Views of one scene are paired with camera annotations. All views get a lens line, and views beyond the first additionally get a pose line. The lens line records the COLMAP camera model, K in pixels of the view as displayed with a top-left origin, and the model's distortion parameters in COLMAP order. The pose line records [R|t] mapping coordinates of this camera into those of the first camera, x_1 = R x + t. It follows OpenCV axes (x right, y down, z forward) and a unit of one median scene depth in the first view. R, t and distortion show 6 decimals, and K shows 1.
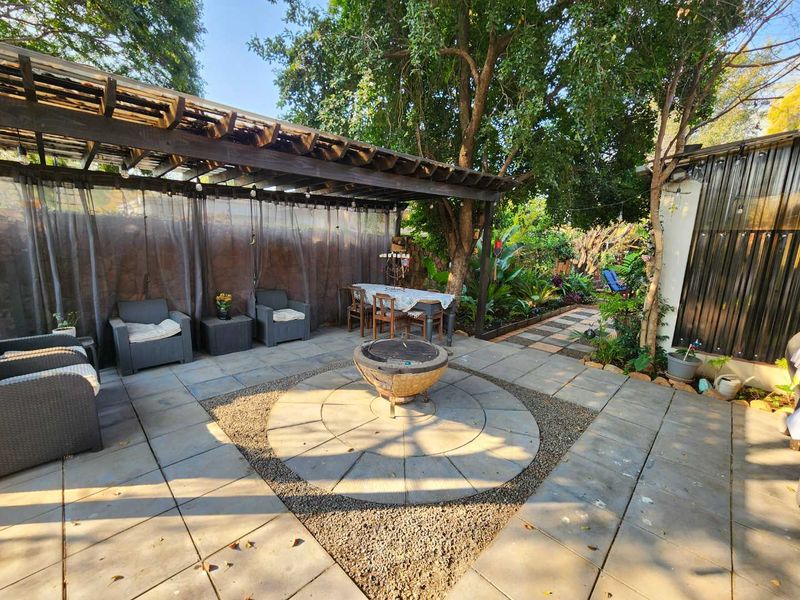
lens RADIAL K [[328.4, 0, 400.0], [0, 328.4, 300.0], [0, 0, 1]] dist [-0.000207, 0.000088]
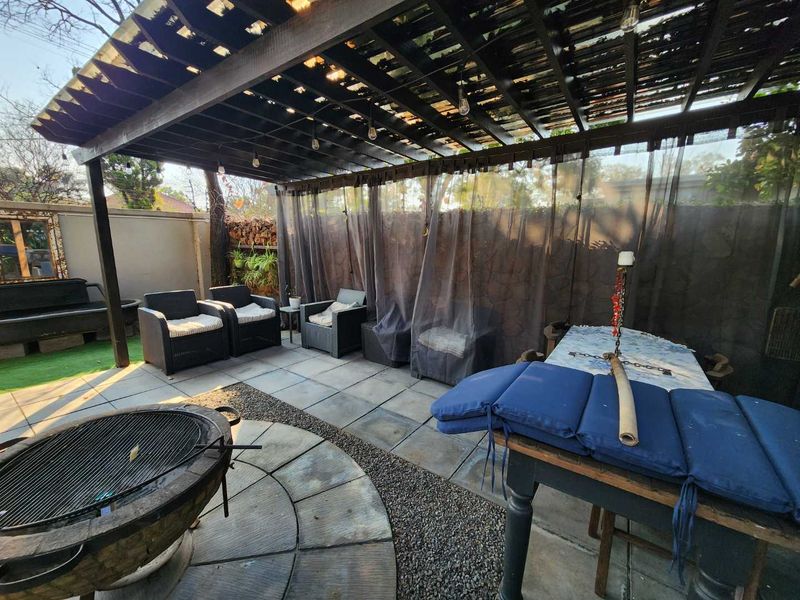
lens RADIAL K [[328.4, 0, 400.0], [0, 328.4, 300.0], [0, 0, 1]] dist [-0.000207, 0.000088]
pose [[0.159700, 0.134941, -0.977899, 0.352436], [-0.180328, 0.977933, 0.105497, -0.112397], [0.970555, 0.159495, 0.180510, 1.029075]]
